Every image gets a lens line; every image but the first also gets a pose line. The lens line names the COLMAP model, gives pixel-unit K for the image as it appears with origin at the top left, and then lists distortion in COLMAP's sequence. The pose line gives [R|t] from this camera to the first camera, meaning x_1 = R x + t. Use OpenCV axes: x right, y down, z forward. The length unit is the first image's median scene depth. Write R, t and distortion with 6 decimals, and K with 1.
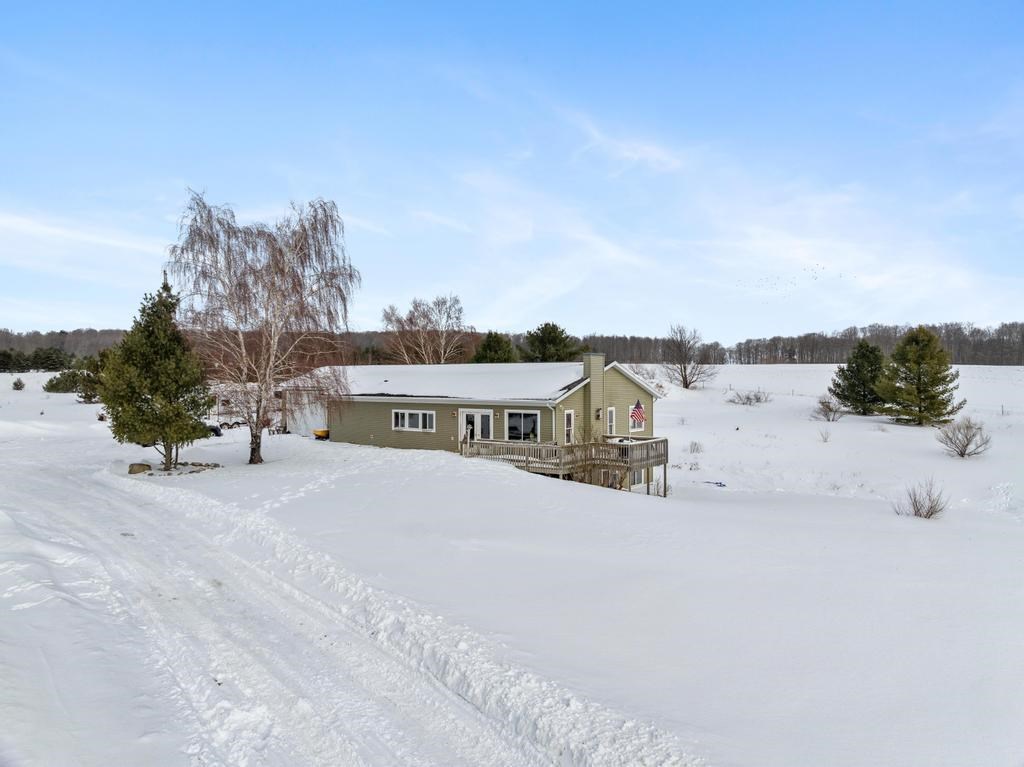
lens RADIAL K [[715.0, 0, 512.0], [0, 715.0, 383.5], [0, 0, 1]] dist [-0.035693, -0.000182]
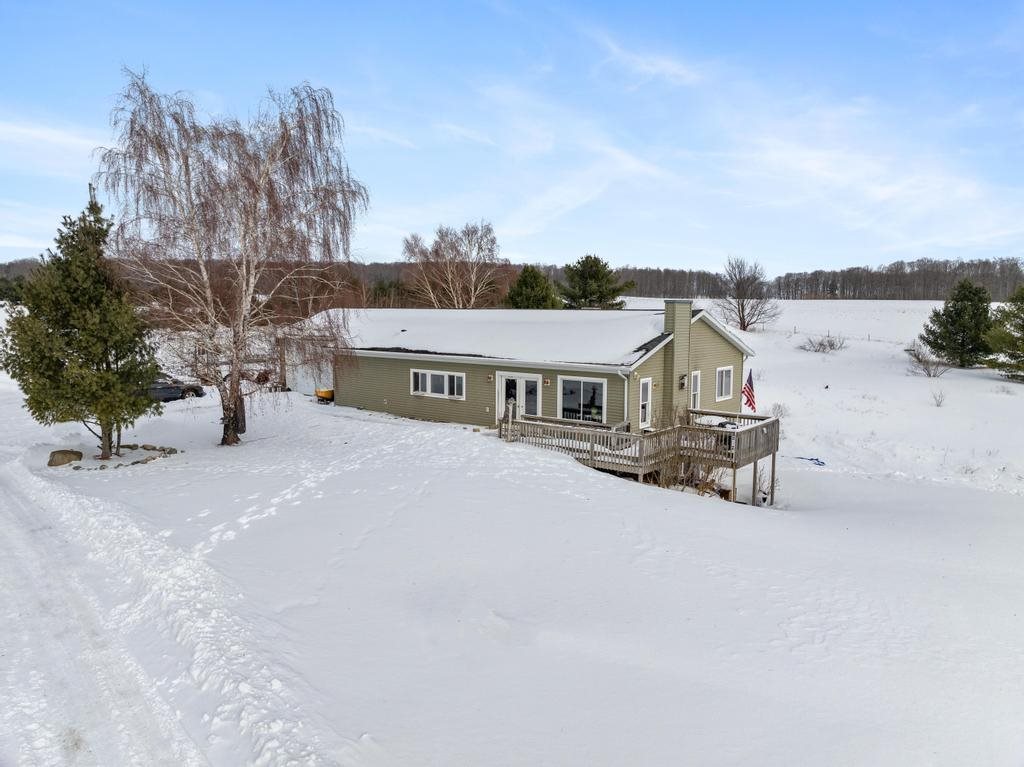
lens RADIAL K [[715.0, 0, 512.0], [0, 715.0, 383.5], [0, 0, 1]] dist [-0.035693, -0.000182]
pose [[0.999166, 0.011828, -0.039085, -0.026794], [-0.008075, 0.995461, 0.094823, -0.023670], [0.040029, -0.094429, 0.994727, 0.234298]]
